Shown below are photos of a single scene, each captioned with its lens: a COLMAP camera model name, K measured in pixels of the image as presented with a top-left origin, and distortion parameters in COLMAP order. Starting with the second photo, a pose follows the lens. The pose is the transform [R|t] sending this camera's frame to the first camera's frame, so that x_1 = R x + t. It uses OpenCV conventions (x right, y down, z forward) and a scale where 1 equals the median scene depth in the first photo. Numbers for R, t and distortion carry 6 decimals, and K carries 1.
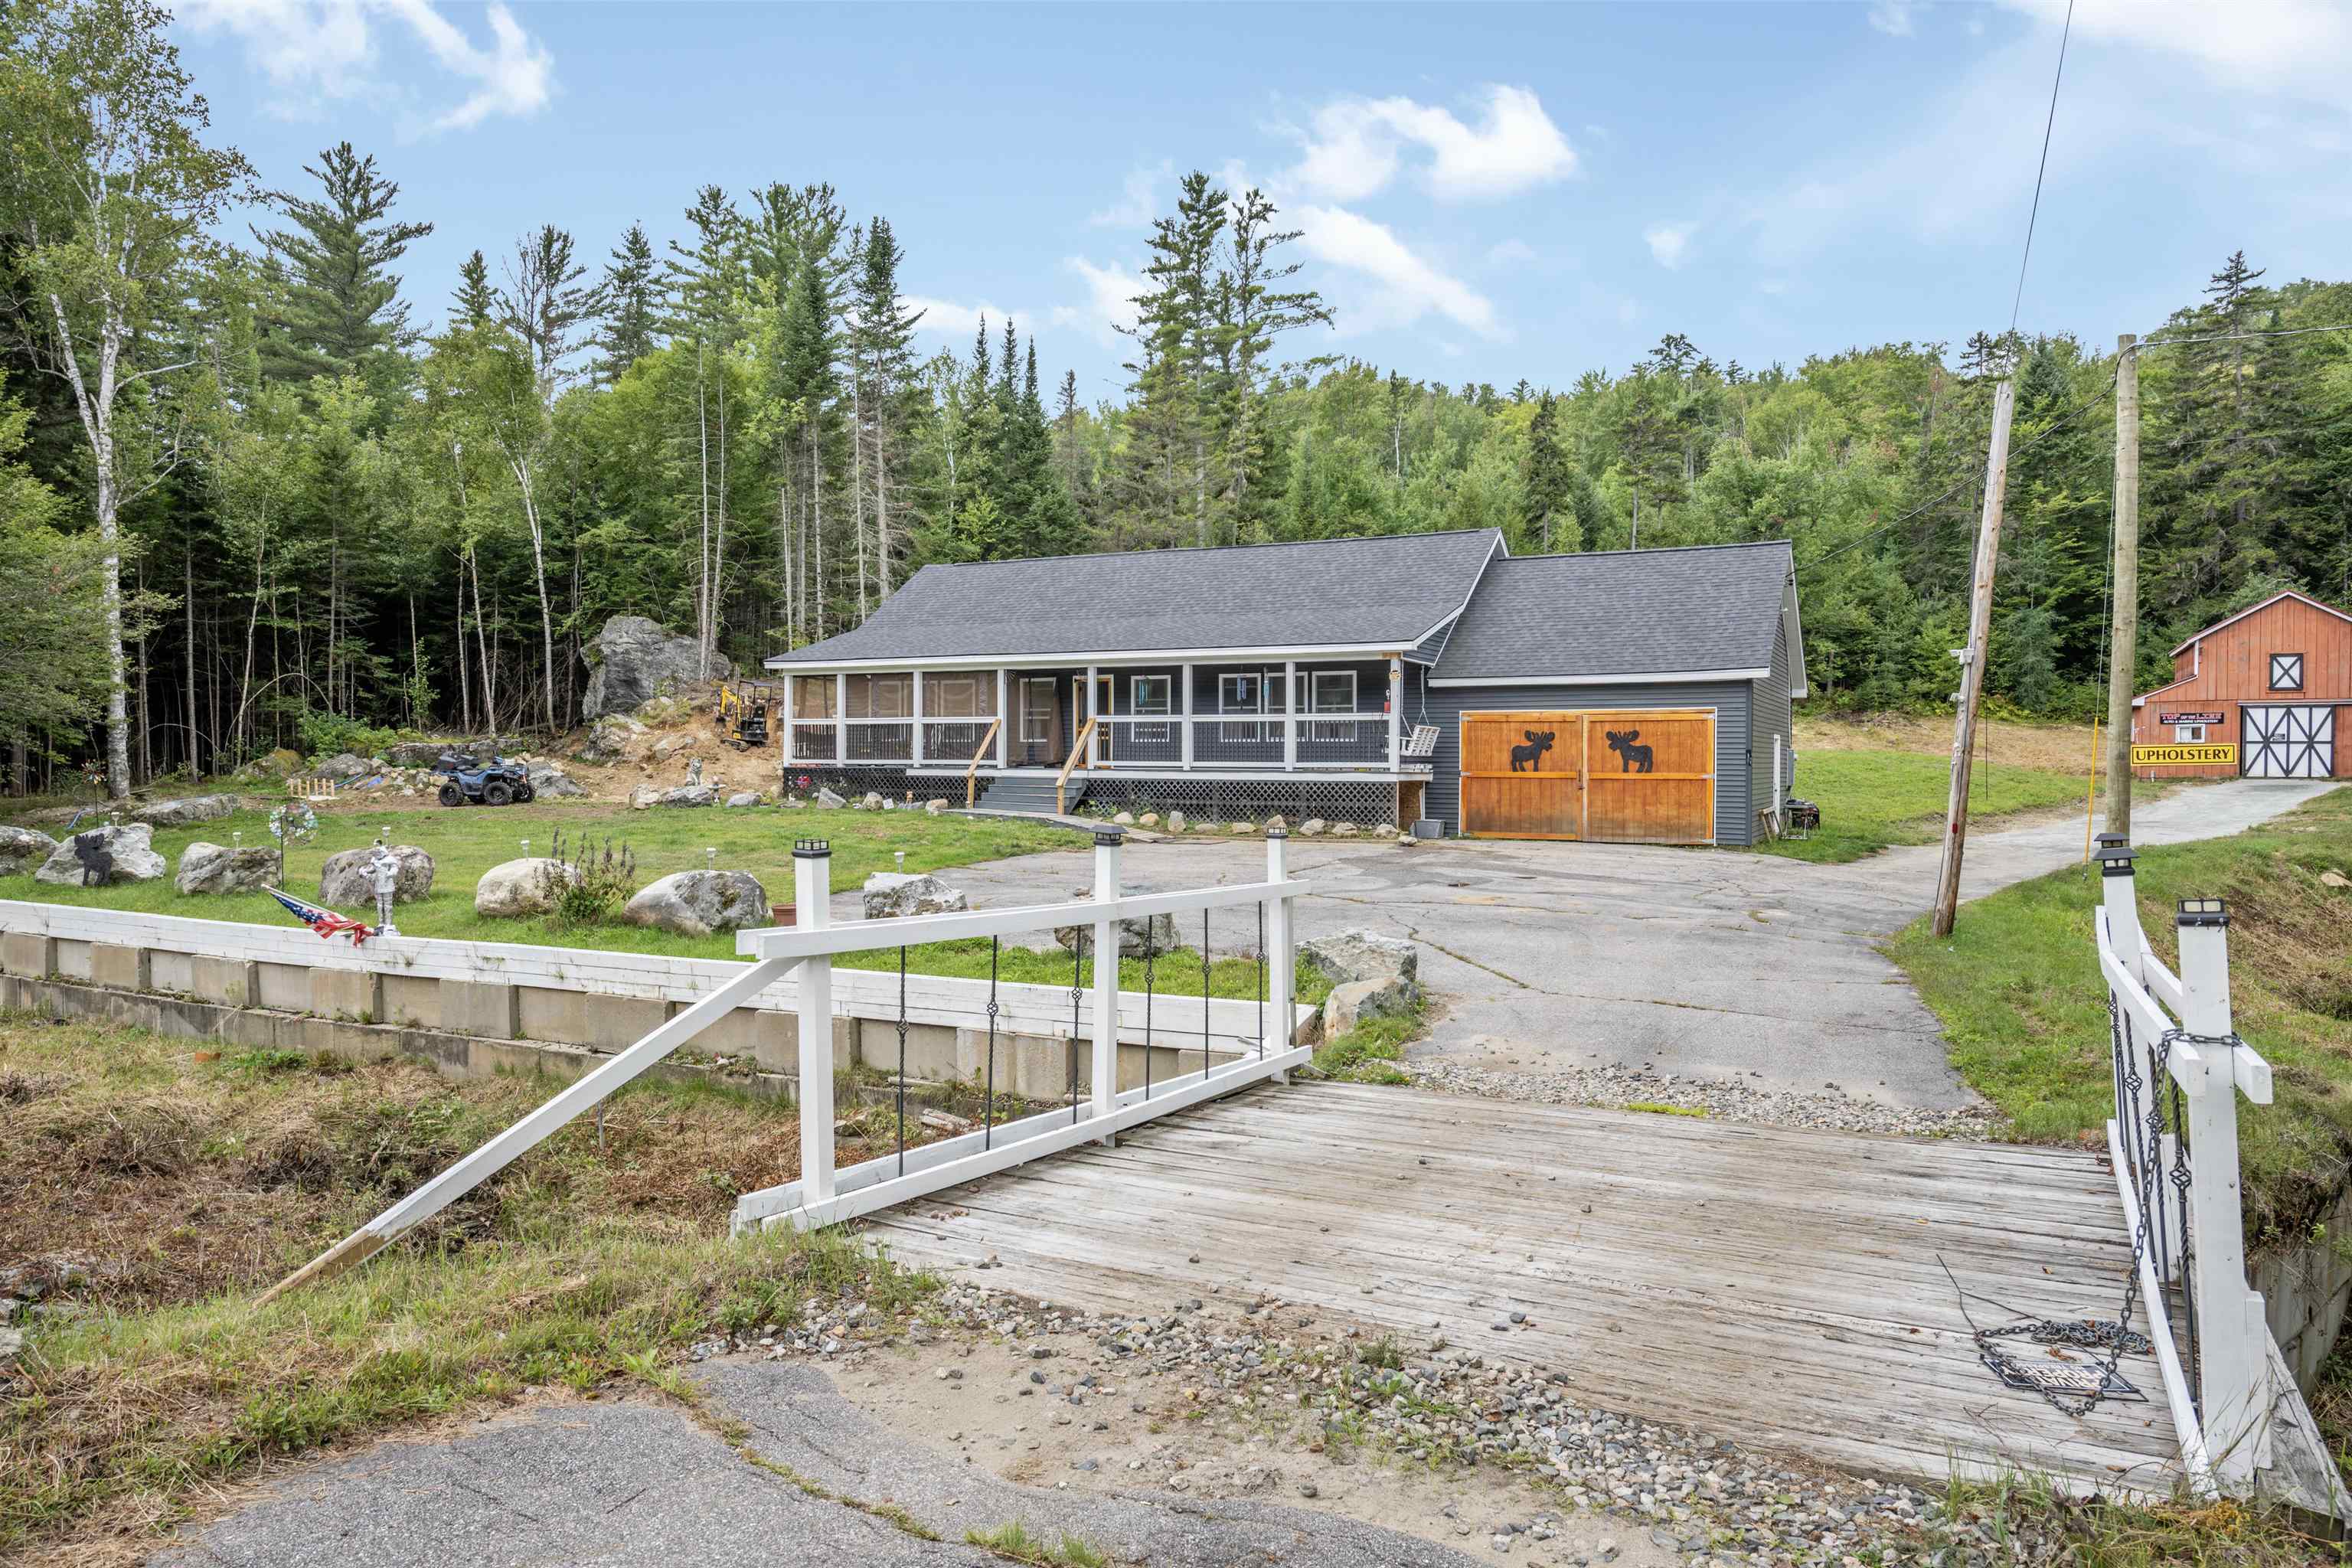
lens RADIAL K [[1514.7, 0, 1177.4], [0, 1514.7, 779.2], [0, 0, 1]] dist [0.001150, -0.000162]
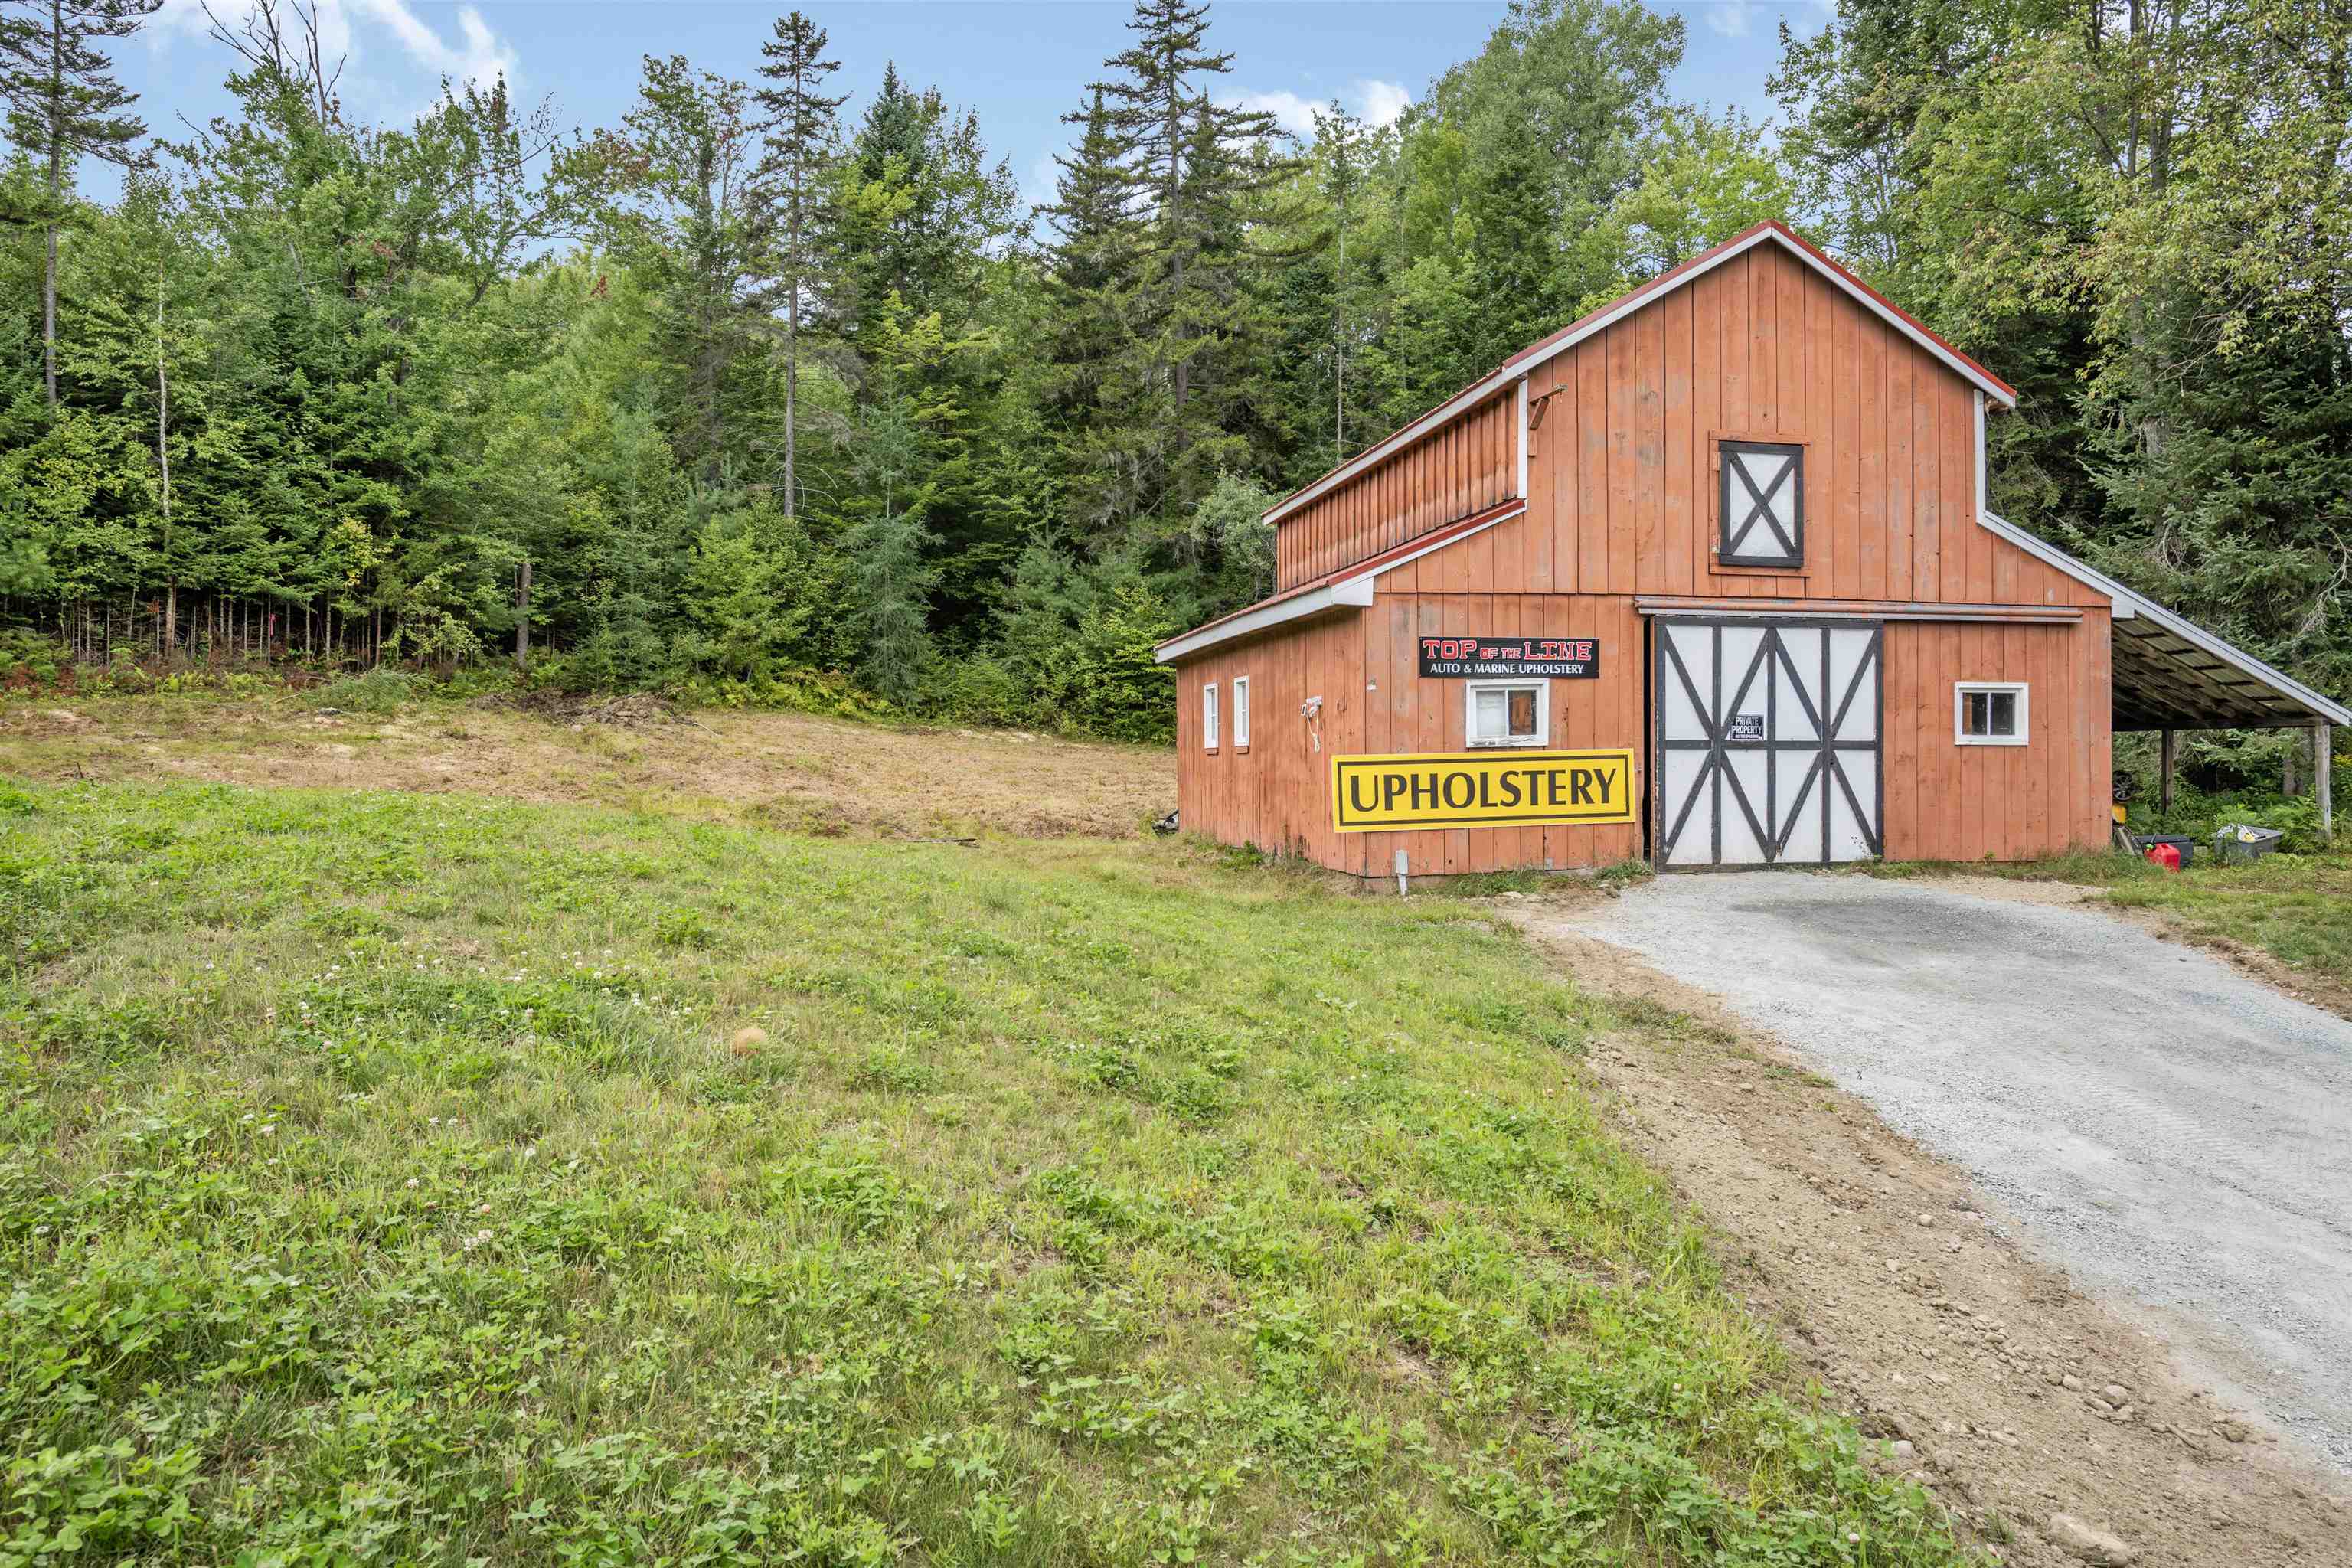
lens RADIAL K [[1514.7, 0, 1177.4], [0, 1514.7, 779.2], [0, 0, 1]] dist [0.001150, -0.000162]
pose [[0.746331, -0.005800, 0.665550, 0.278013], [0.016273, 0.999822, -0.009535, -0.010315], [-0.665376, 0.017947, 0.746292, 0.526438]]
